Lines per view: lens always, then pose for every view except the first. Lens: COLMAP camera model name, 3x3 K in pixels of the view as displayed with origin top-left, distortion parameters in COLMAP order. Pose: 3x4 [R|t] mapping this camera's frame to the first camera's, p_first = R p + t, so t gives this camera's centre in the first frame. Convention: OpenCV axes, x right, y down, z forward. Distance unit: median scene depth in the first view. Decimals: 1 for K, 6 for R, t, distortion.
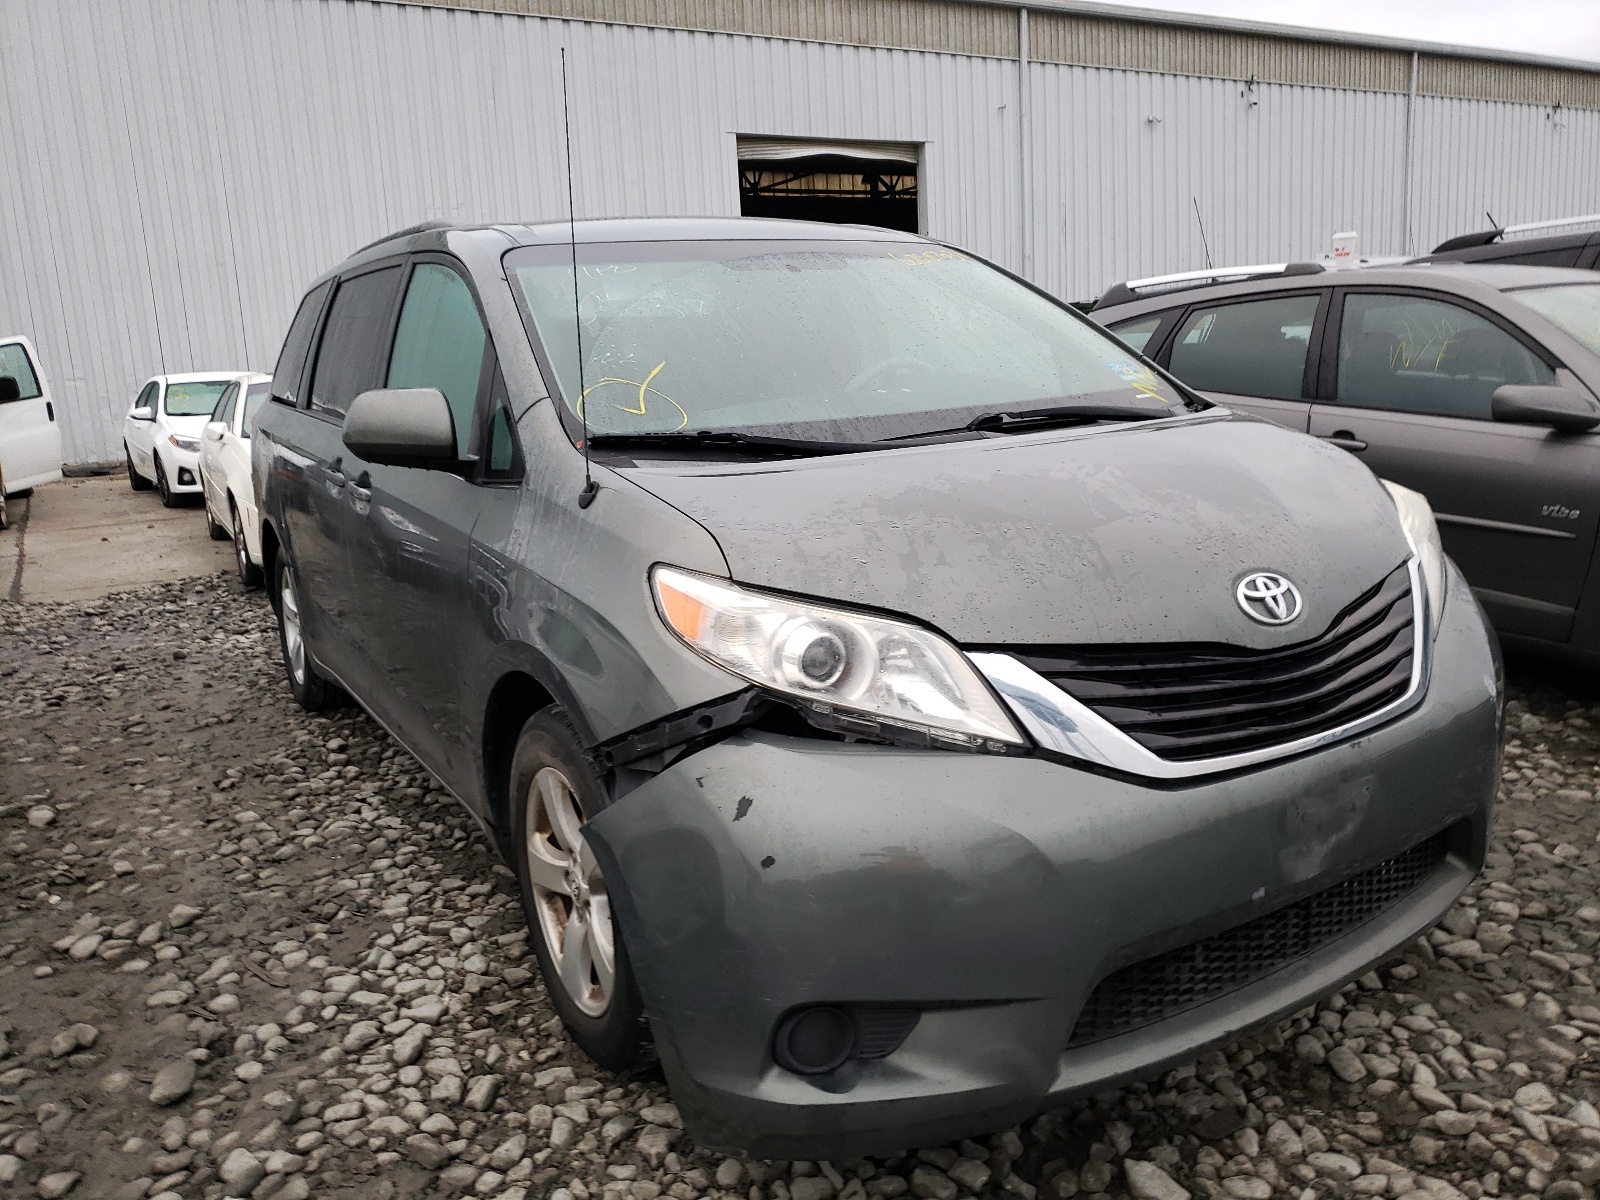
lens RADIAL K [[1246.1, 0, 800.0], [0, 1246.1, 600.0], [0, 0, 1]] dist [0.007520, 0.012975]
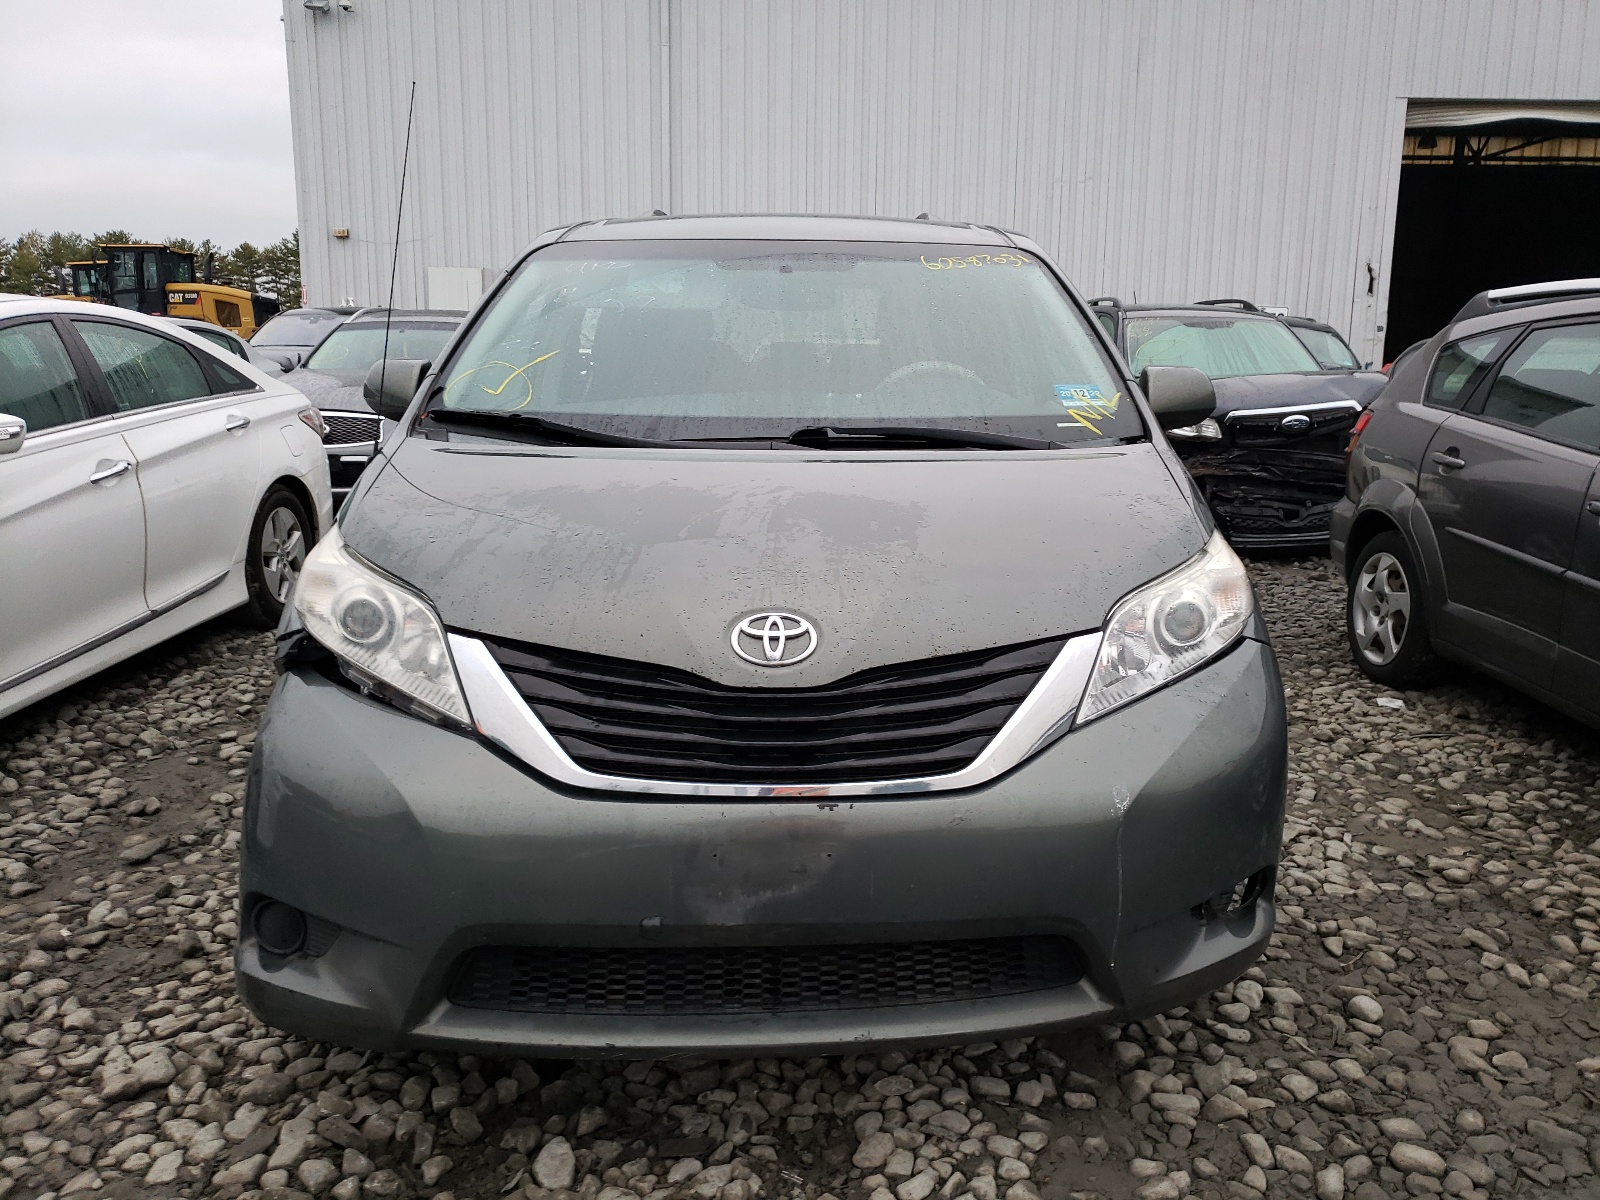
lens RADIAL K [[1240.4, 0, 802.3], [0, 1240.4, 590.3], [0, 0, 1]] dist [-0.003386, 0.036928]
pose [[0.866311, 0.162105, -0.472469, 0.762397], [-0.154266, 0.986464, 0.055597, -0.086468], [0.475086, 0.024722, 0.879592, 0.145588]]
